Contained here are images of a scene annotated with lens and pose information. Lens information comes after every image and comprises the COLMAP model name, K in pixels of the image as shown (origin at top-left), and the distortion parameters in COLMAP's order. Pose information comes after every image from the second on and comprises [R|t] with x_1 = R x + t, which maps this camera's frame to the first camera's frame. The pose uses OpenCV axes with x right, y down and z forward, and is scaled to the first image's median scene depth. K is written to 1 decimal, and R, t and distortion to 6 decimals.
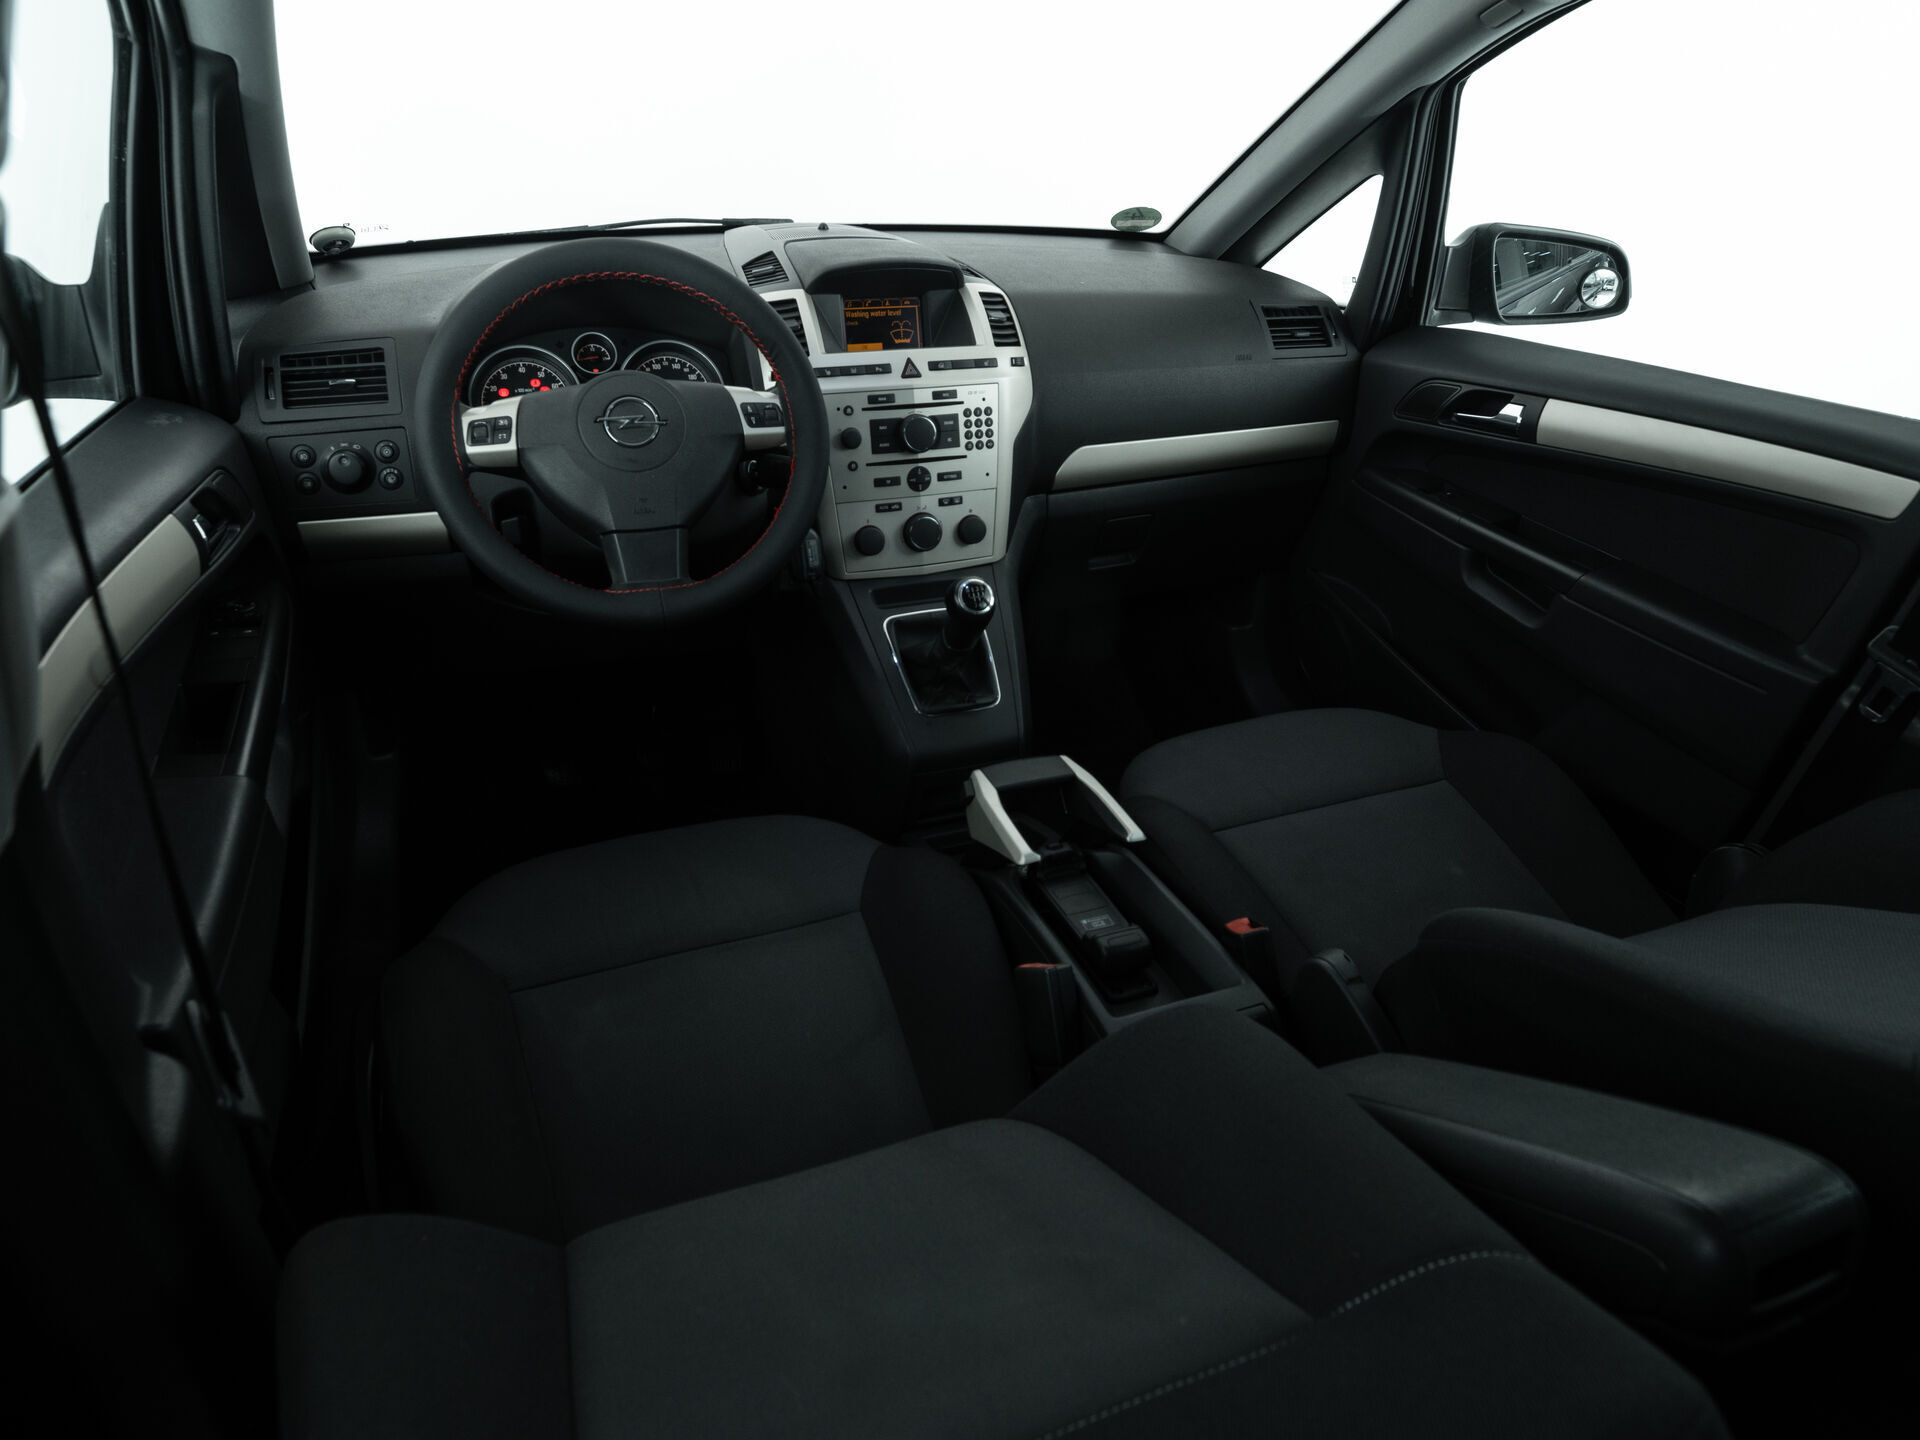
lens RADIAL K [[1257.3, 0, 960.0], [0, 1257.3, 720.0], [0, 0, 1]] dist [-0.020823, -0.000977]
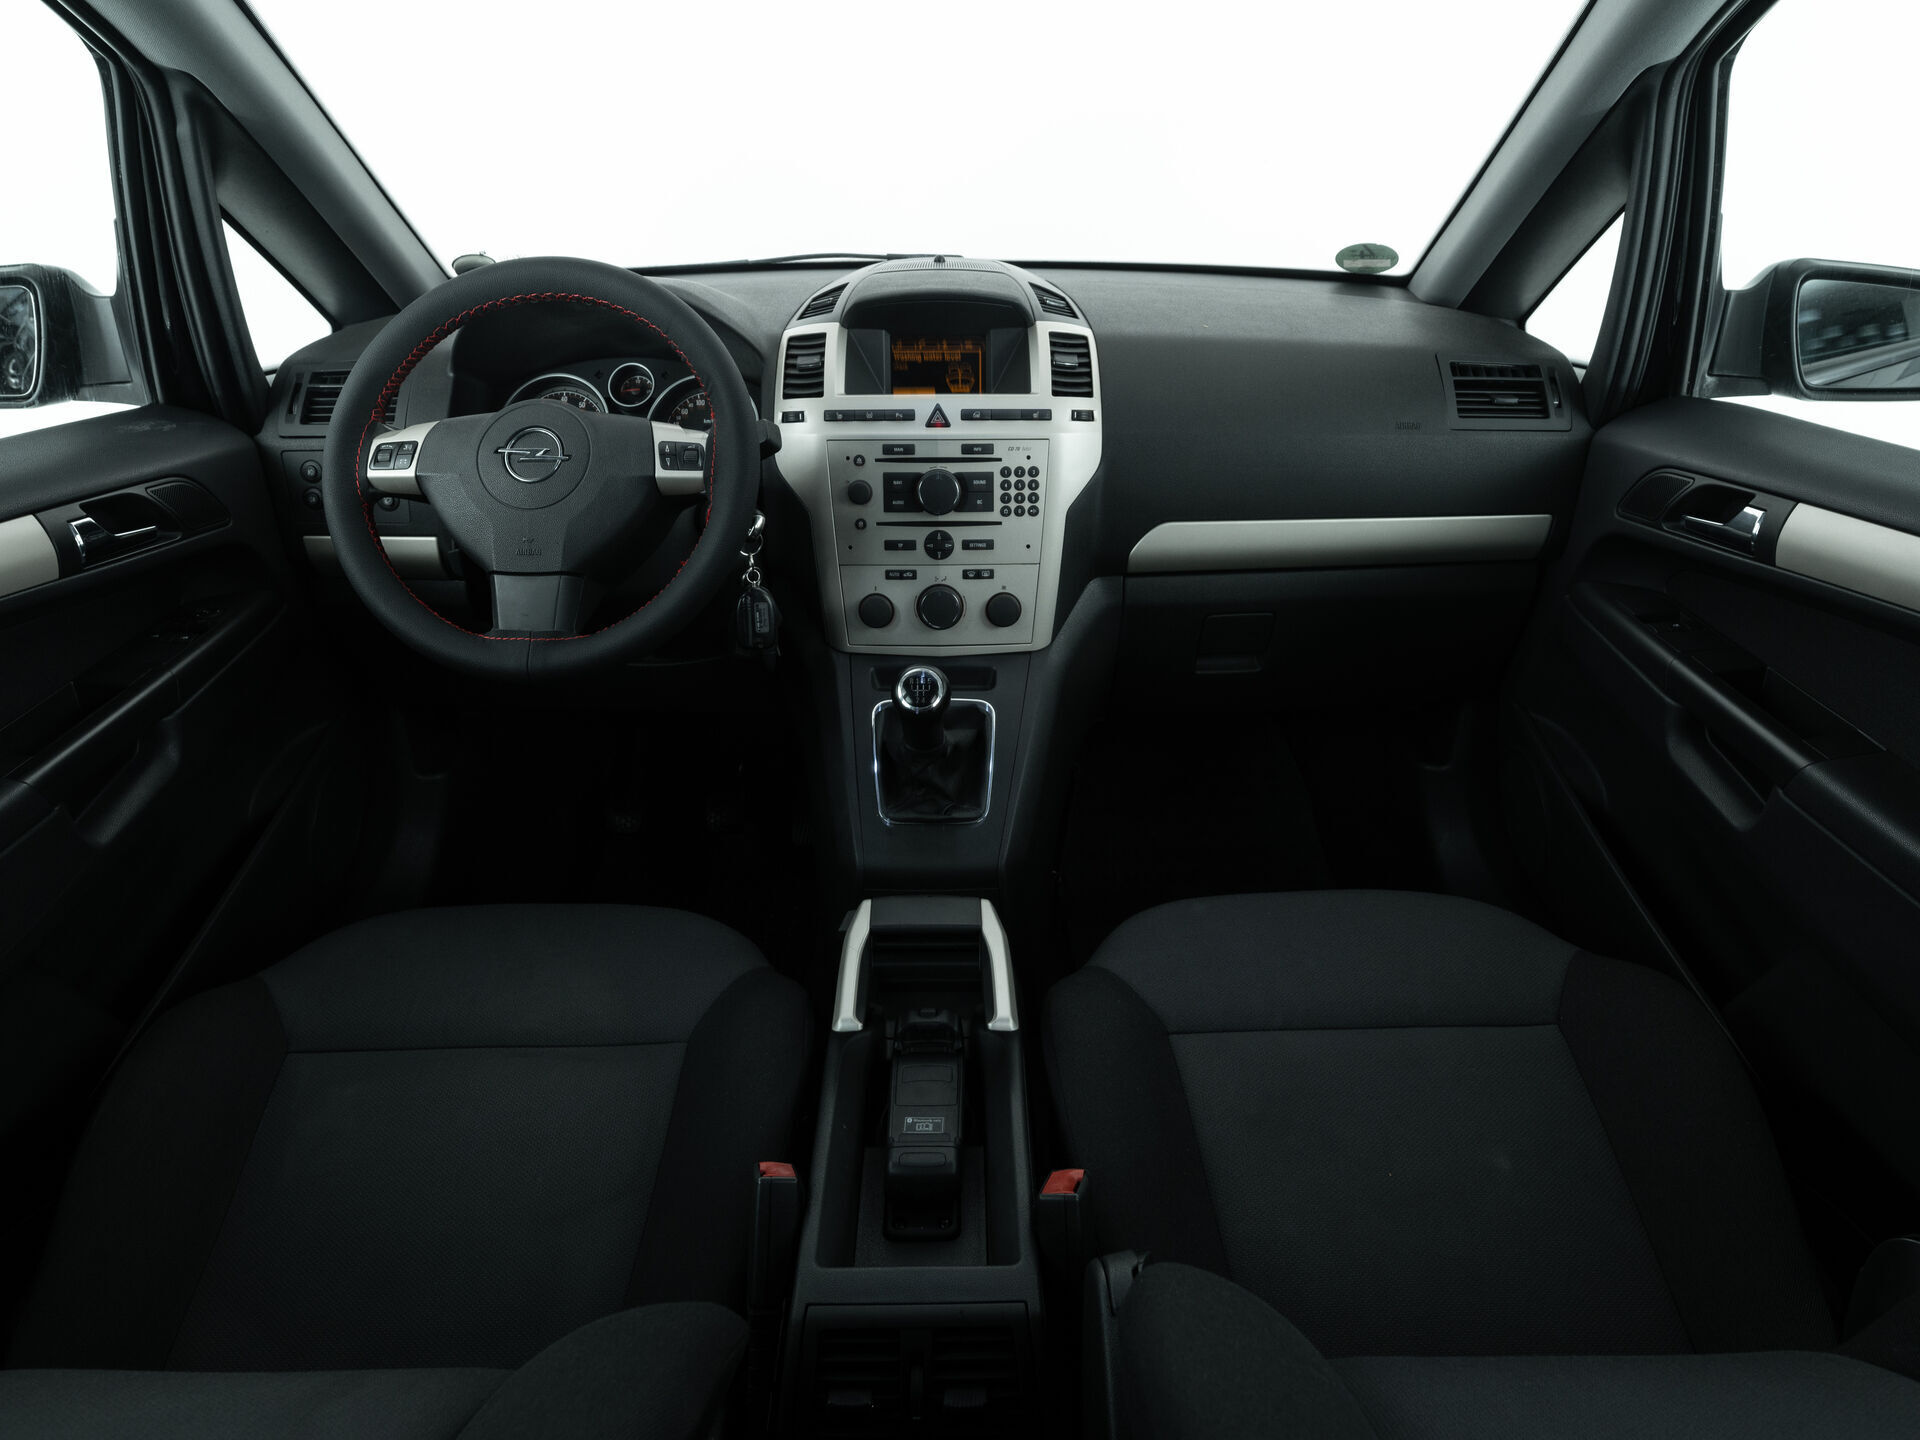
lens RADIAL K [[1268.7, 0, 969.5], [0, 1268.7, 718.7], [0, 0, 1]] dist [-0.020265, -0.002820]
pose [[0.931563, 0.126817, -0.340746, 0.293478], [-0.143441, 0.989369, -0.023933, -0.057224], [0.334088, 0.071172, 0.939851, 0.205150]]
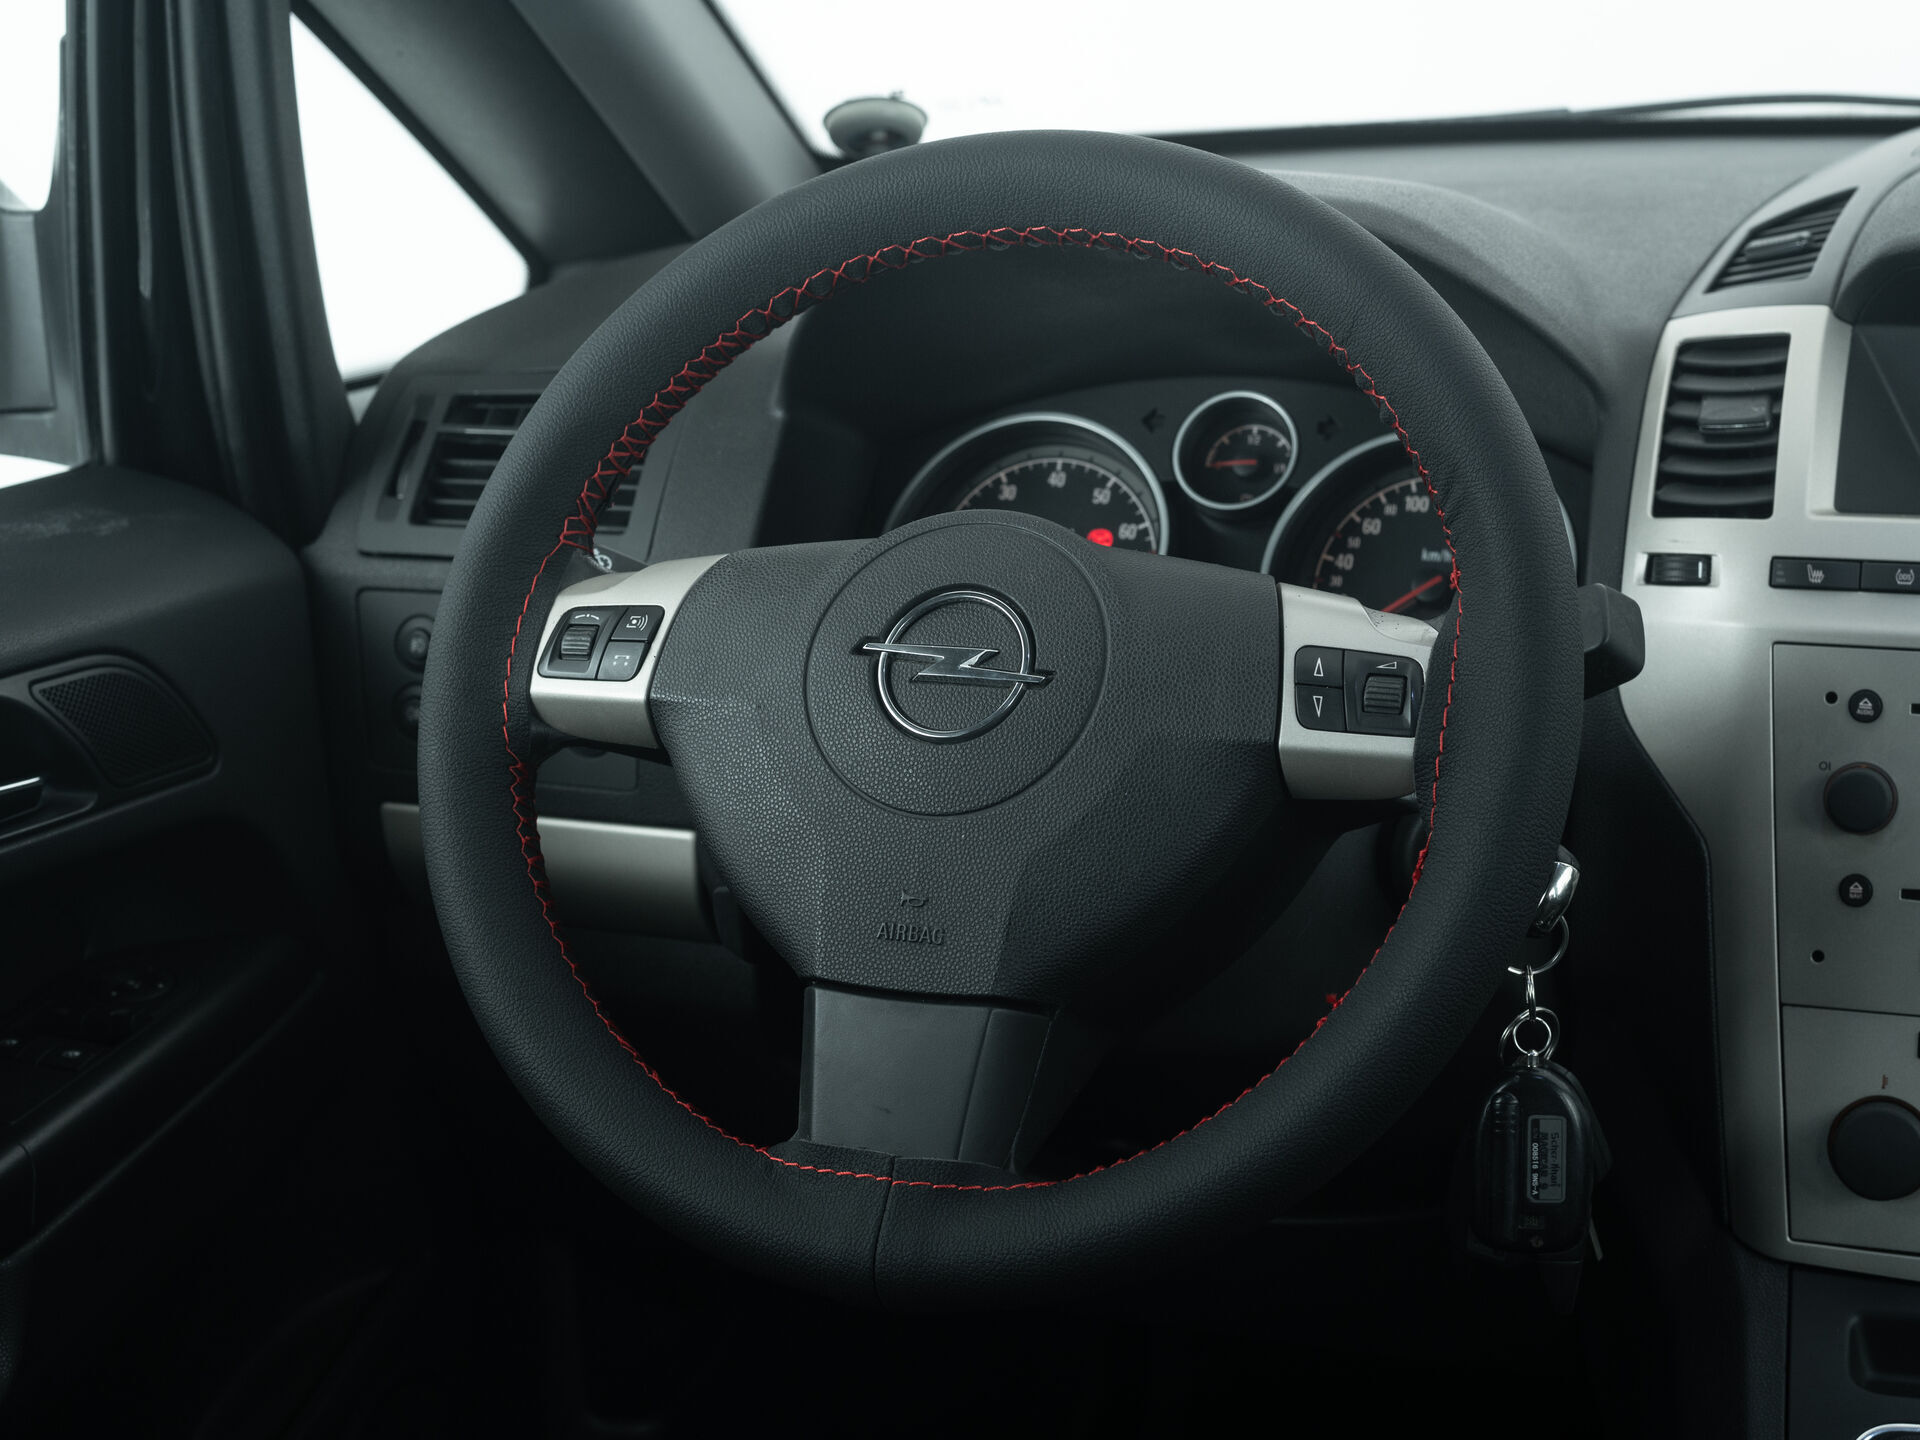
lens RADIAL K [[3242.1, 0, 960.0], [0, 3242.1, 720.0], [0, 0, 1]] dist [-0.147967, 0.233224]
pose [[0.758529, 0.128615, -0.638820, 0.224380], [-0.247396, 0.963769, -0.099719, -0.111107], [0.602850, 0.233681, 0.762866, 0.285289]]
